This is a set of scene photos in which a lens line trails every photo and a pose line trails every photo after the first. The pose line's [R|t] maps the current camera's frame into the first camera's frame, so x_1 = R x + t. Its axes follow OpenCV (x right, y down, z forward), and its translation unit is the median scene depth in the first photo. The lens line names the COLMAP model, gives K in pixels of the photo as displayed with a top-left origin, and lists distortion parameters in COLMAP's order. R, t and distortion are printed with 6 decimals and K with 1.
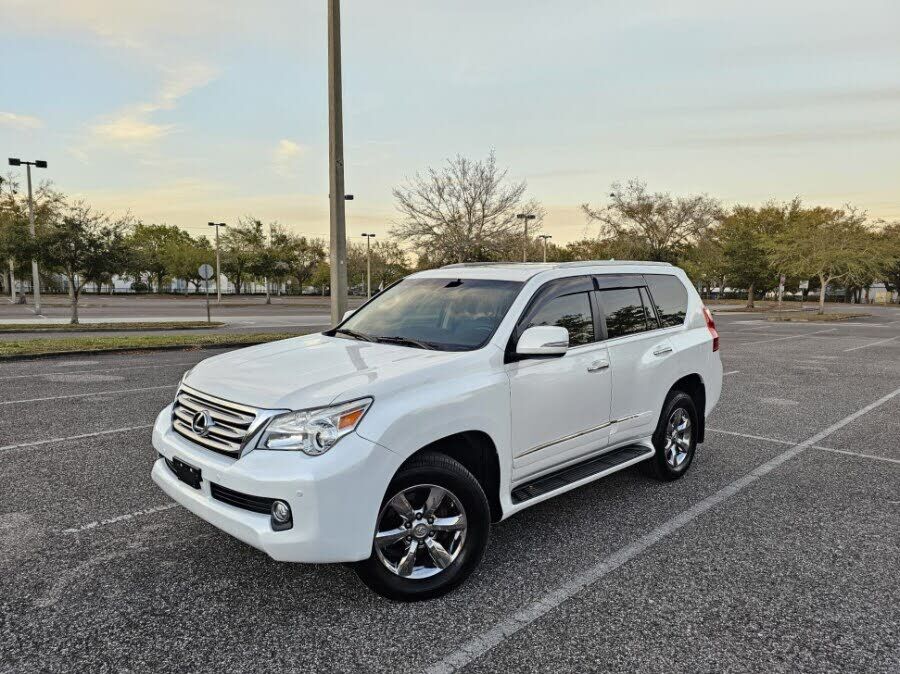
lens RADIAL K [[685.1, 0, 468.2], [0, 685.1, 336.0], [0, 0, 1]] dist [0.098139, -0.000090]
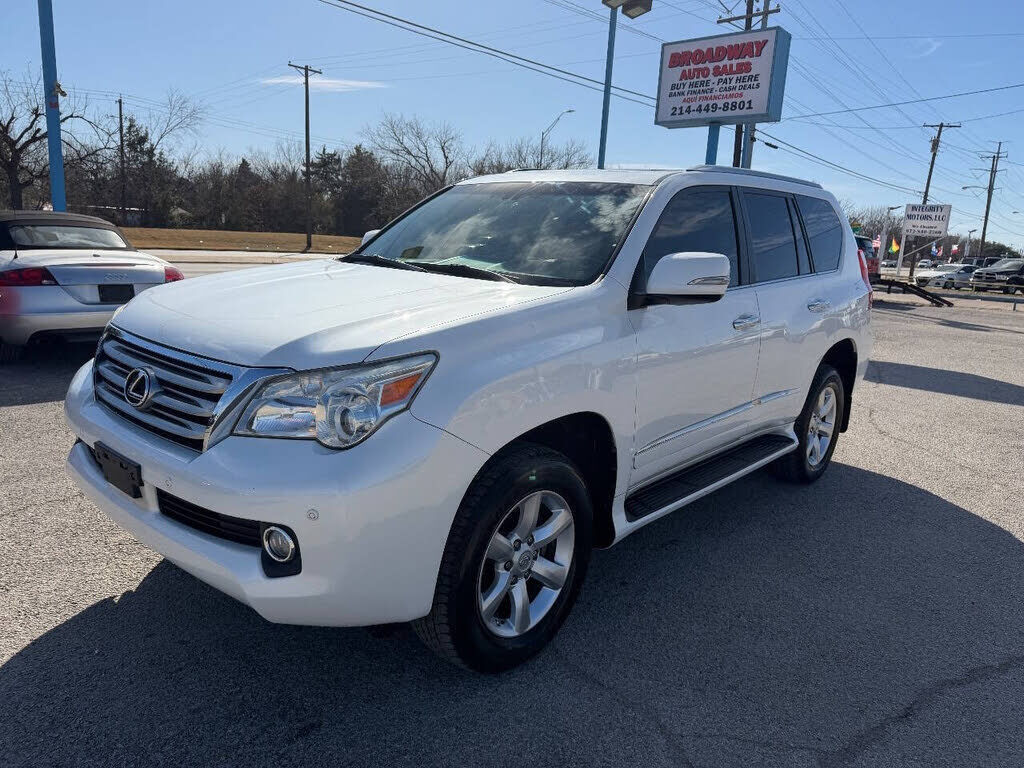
lens RADIAL K [[735.9, 0, 512.0], [0, 735.9, 384.0], [0, 0, 1]] dist [0.060830, -0.001146]
pose [[0.998052, 0.025143, 0.057098, -0.095596], [-0.031248, 0.993584, 0.108690, 0.039322], [-0.053999, -0.110262, 0.992435, 0.327494]]
